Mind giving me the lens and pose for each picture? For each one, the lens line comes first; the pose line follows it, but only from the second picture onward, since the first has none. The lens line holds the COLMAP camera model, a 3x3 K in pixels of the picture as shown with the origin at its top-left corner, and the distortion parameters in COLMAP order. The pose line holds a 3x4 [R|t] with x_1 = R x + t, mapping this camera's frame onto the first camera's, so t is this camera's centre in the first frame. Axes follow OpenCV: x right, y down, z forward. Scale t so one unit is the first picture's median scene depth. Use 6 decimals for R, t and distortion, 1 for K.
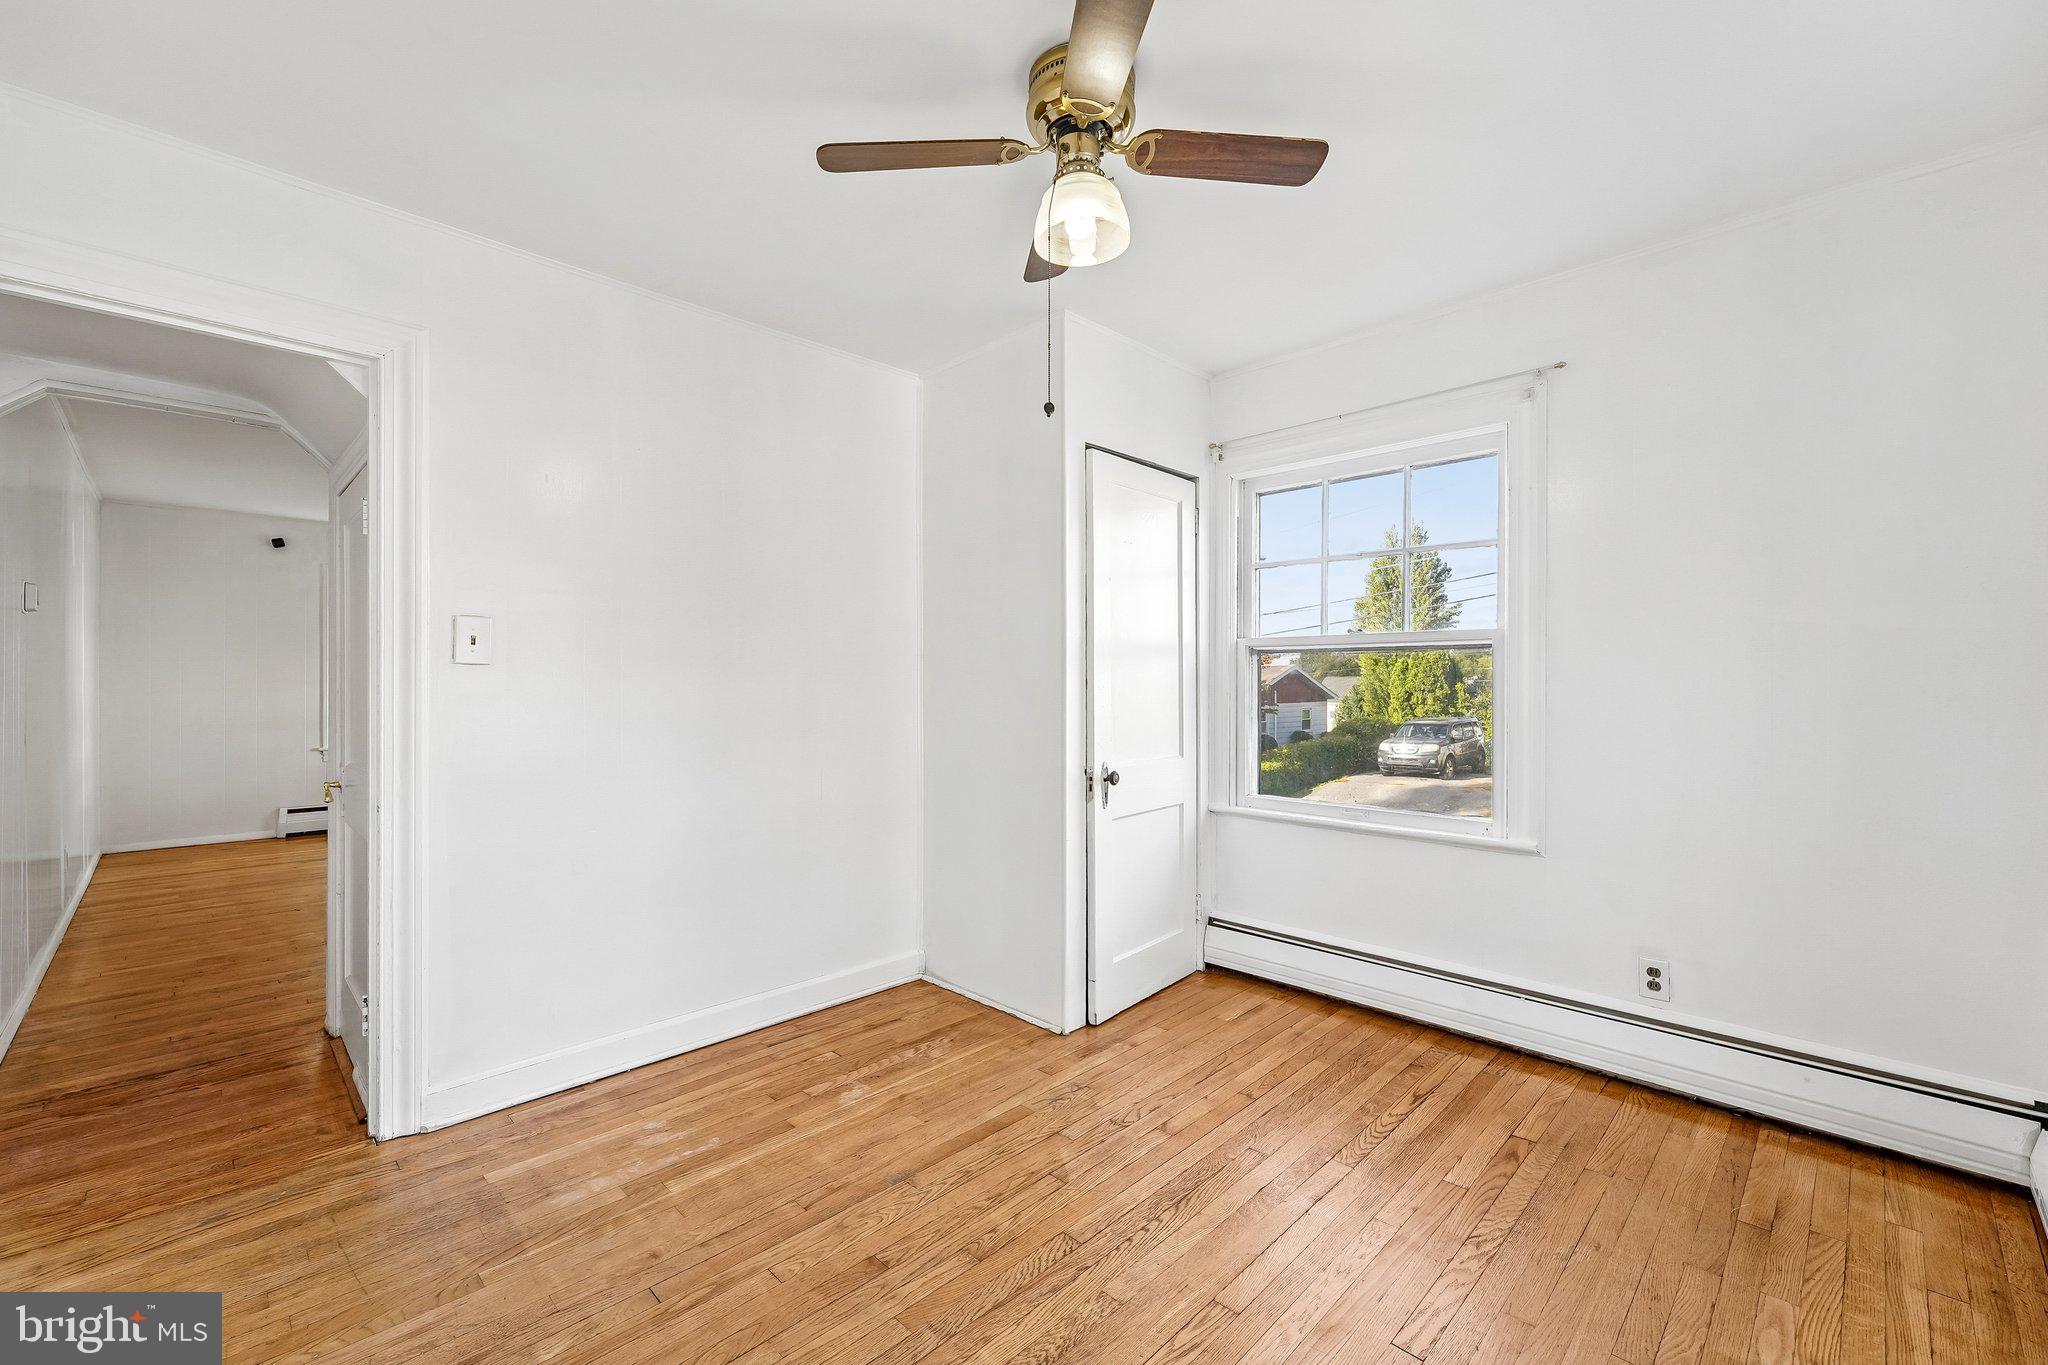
lens RADIAL K [[845.1, 0, 1019.4], [0, 845.1, 690.6], [0, 0, 1]] dist [0.002528, -0.000059]
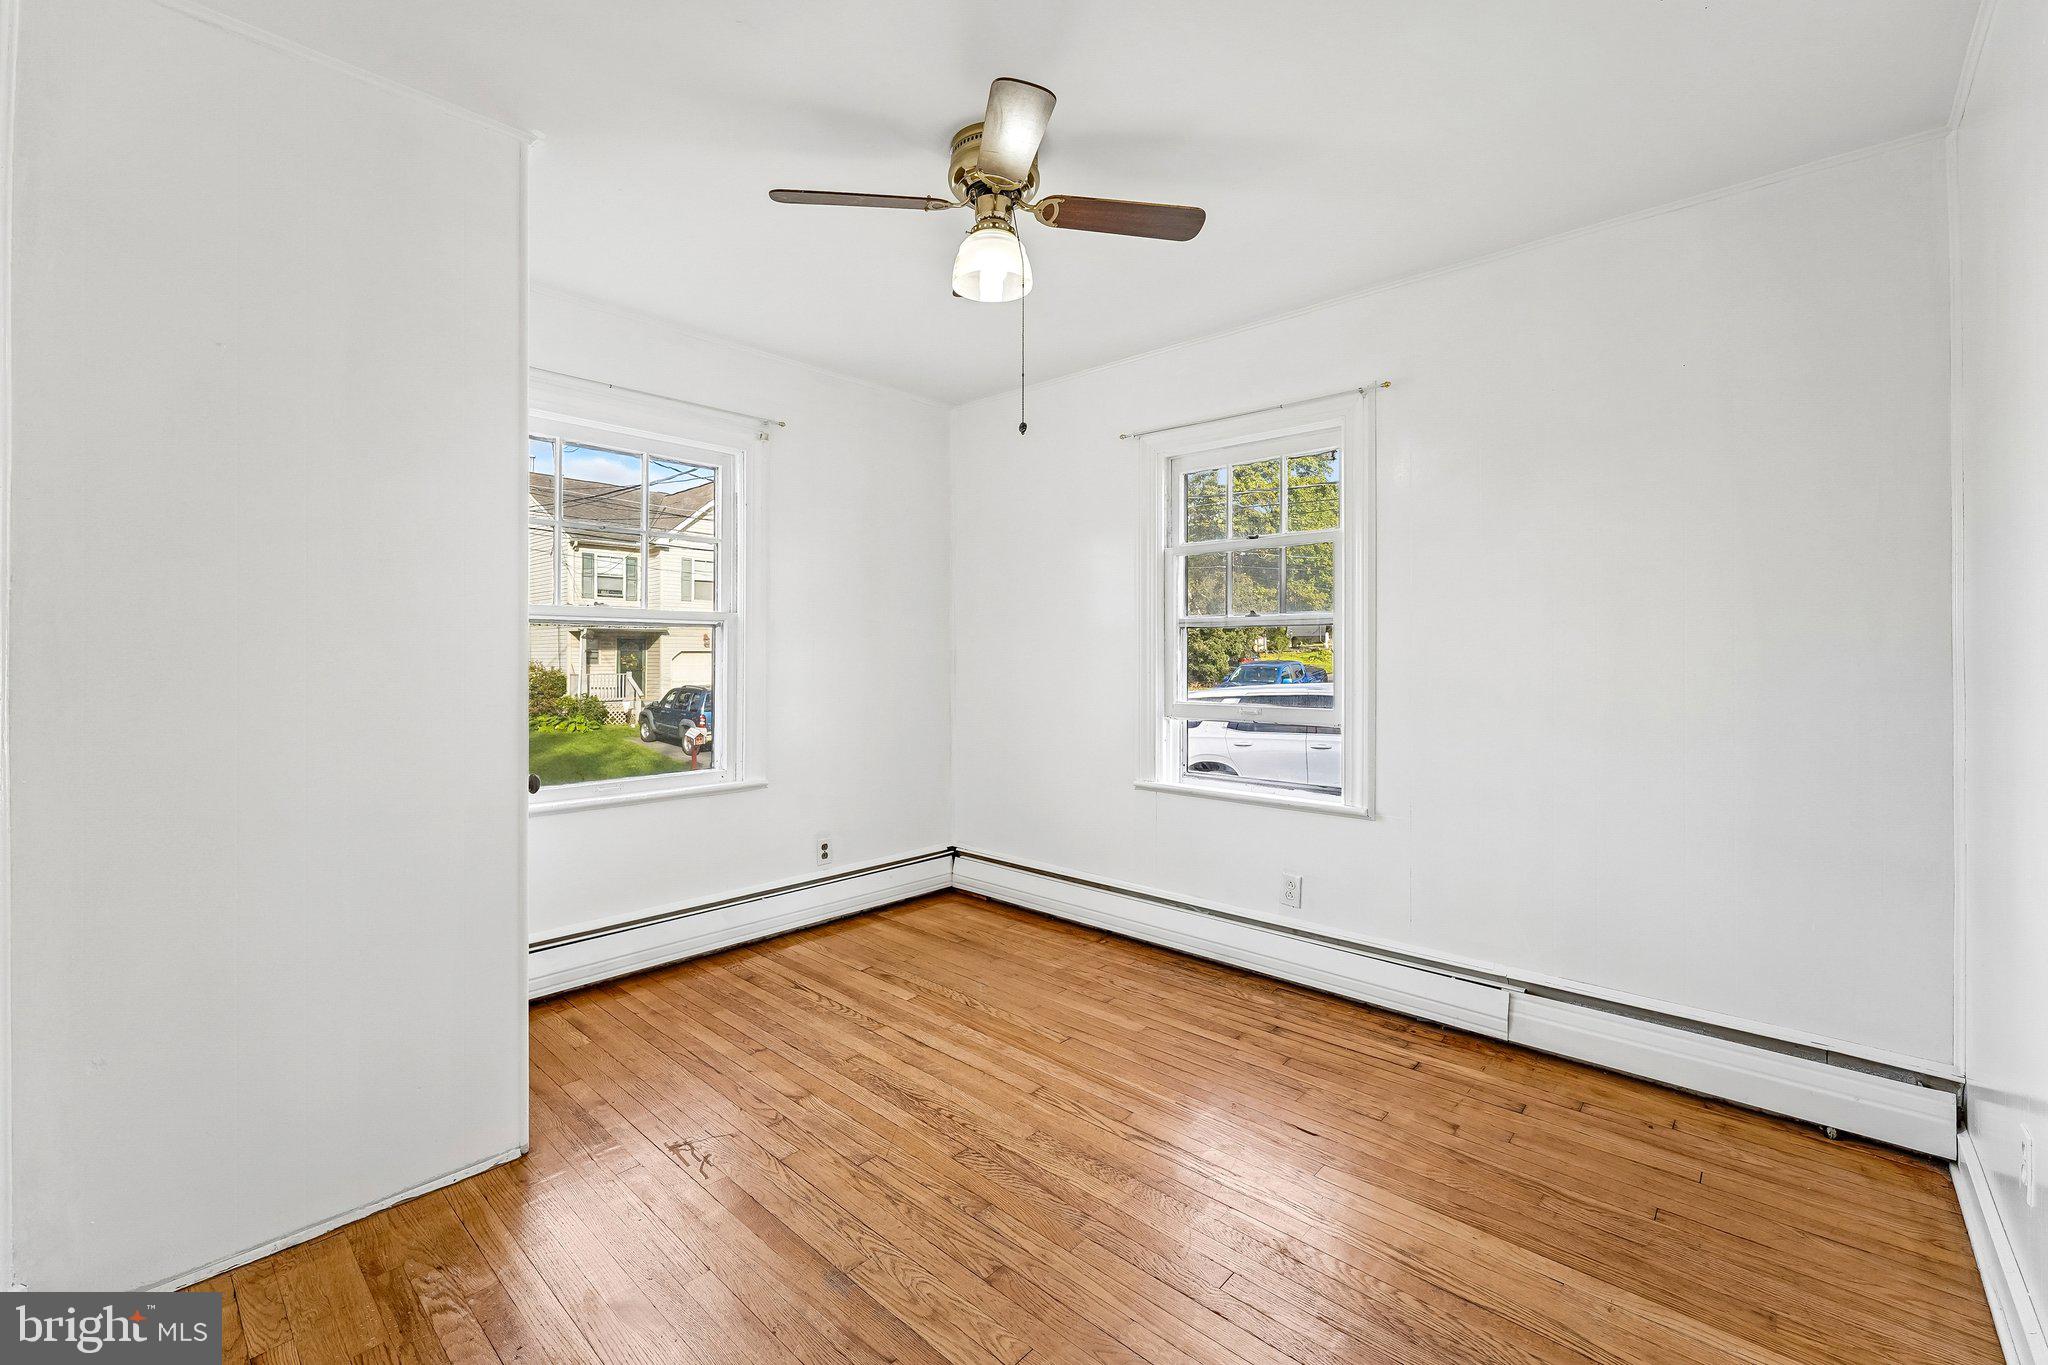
lens RADIAL K [[845.1, 0, 1015.7], [0, 845.1, 666.0], [0, 0, 1]] dist [0.002528, -0.000059]
pose [[-0.040708, -0.011192, 0.999108, -0.772094], [0.009082, 0.999892, 0.011571, -0.007078], [-0.999130, 0.009545, -0.040602, 0.708903]]
